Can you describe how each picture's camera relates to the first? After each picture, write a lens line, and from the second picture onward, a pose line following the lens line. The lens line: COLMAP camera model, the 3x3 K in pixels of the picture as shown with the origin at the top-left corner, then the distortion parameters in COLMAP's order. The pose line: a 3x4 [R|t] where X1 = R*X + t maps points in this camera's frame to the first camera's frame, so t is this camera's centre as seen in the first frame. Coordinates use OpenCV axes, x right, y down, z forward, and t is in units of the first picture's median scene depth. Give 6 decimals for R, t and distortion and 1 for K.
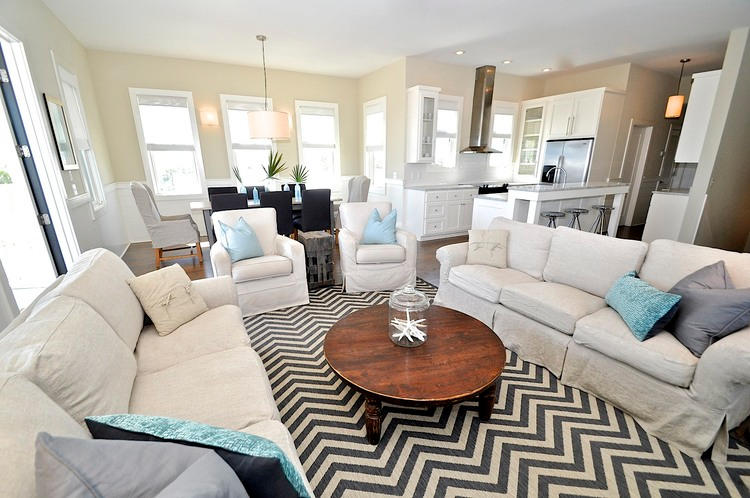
lens RADIAL K [[328.8, 0, 371.2], [0, 328.8, 265.2], [0, 0, 1]] dist [0.002453, -0.009740]
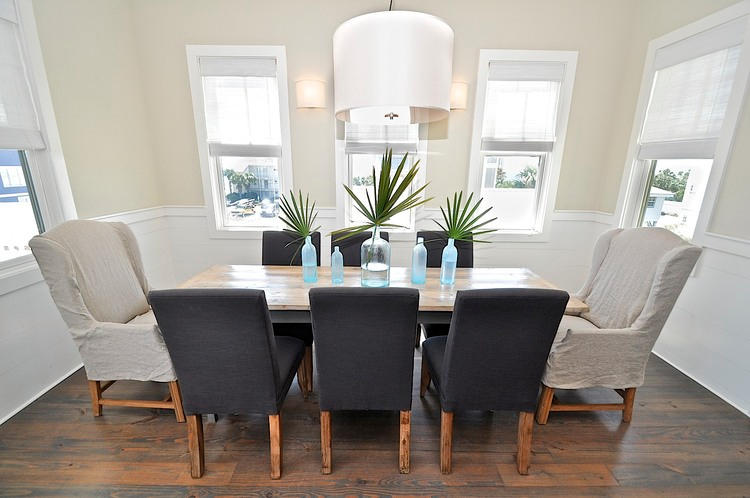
lens RADIAL K [[328.8, 0, 371.2], [0, 328.8, 265.2], [0, 0, 1]] dist [0.002453, -0.009740]
pose [[0.880370, 0.144455, -0.451754, -0.130171], [-0.157383, 0.987496, 0.009060, -0.204262], [0.447414, 0.063123, 0.892096, 0.615375]]
